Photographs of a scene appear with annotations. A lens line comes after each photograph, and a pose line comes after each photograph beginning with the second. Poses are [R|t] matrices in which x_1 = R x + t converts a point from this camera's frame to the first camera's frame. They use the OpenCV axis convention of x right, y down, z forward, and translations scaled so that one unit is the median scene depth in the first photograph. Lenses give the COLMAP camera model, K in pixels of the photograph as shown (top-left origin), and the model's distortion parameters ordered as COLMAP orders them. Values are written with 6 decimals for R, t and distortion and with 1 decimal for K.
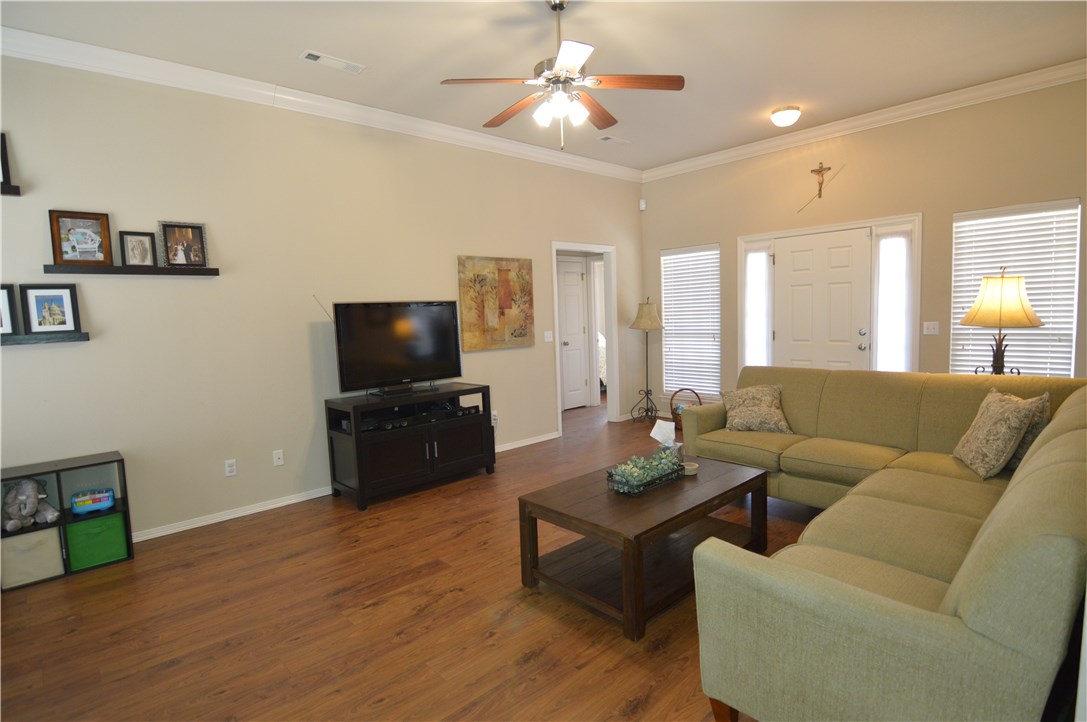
lens RADIAL K [[553.5, 0, 544.0], [0, 553.5, 360.6], [0, 0, 1]] dist [-0.021860, -0.002032]
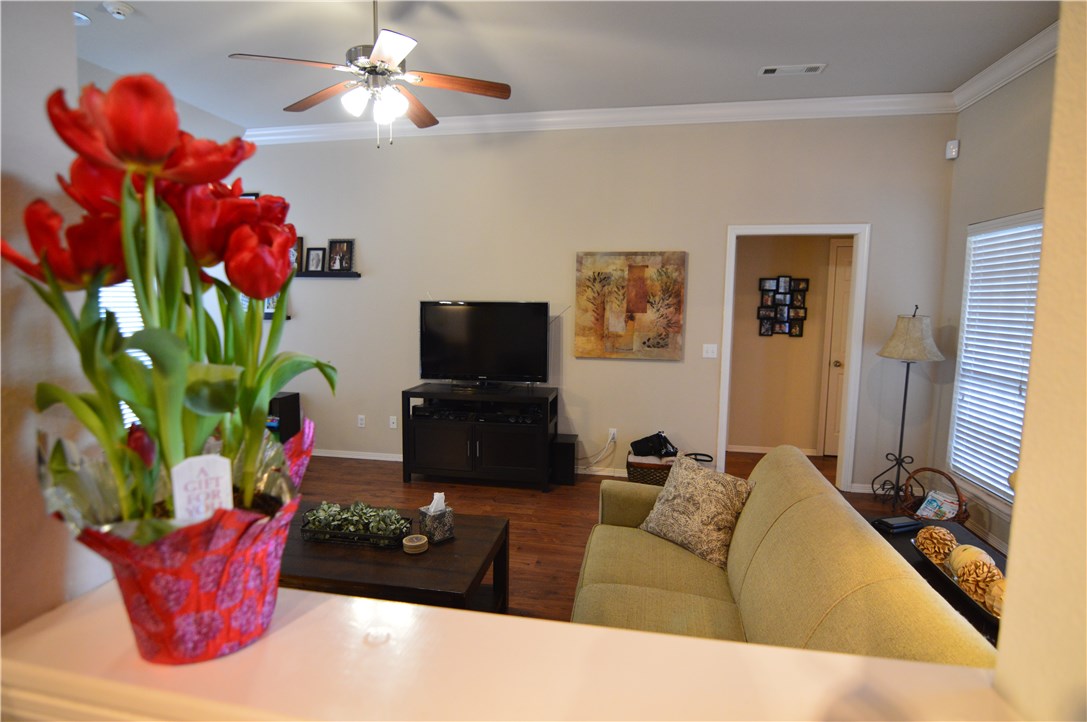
lens RADIAL K [[553.5, 0, 539.6], [0, 553.5, 362.2], [0, 0, 1]] dist [-0.021860, -0.002032]
pose [[0.589748, 0.130951, -0.796899, 0.546429], [-0.102604, 0.990919, 0.086902, -0.080245], [0.801043, 0.030515, 0.597829, 0.398619]]
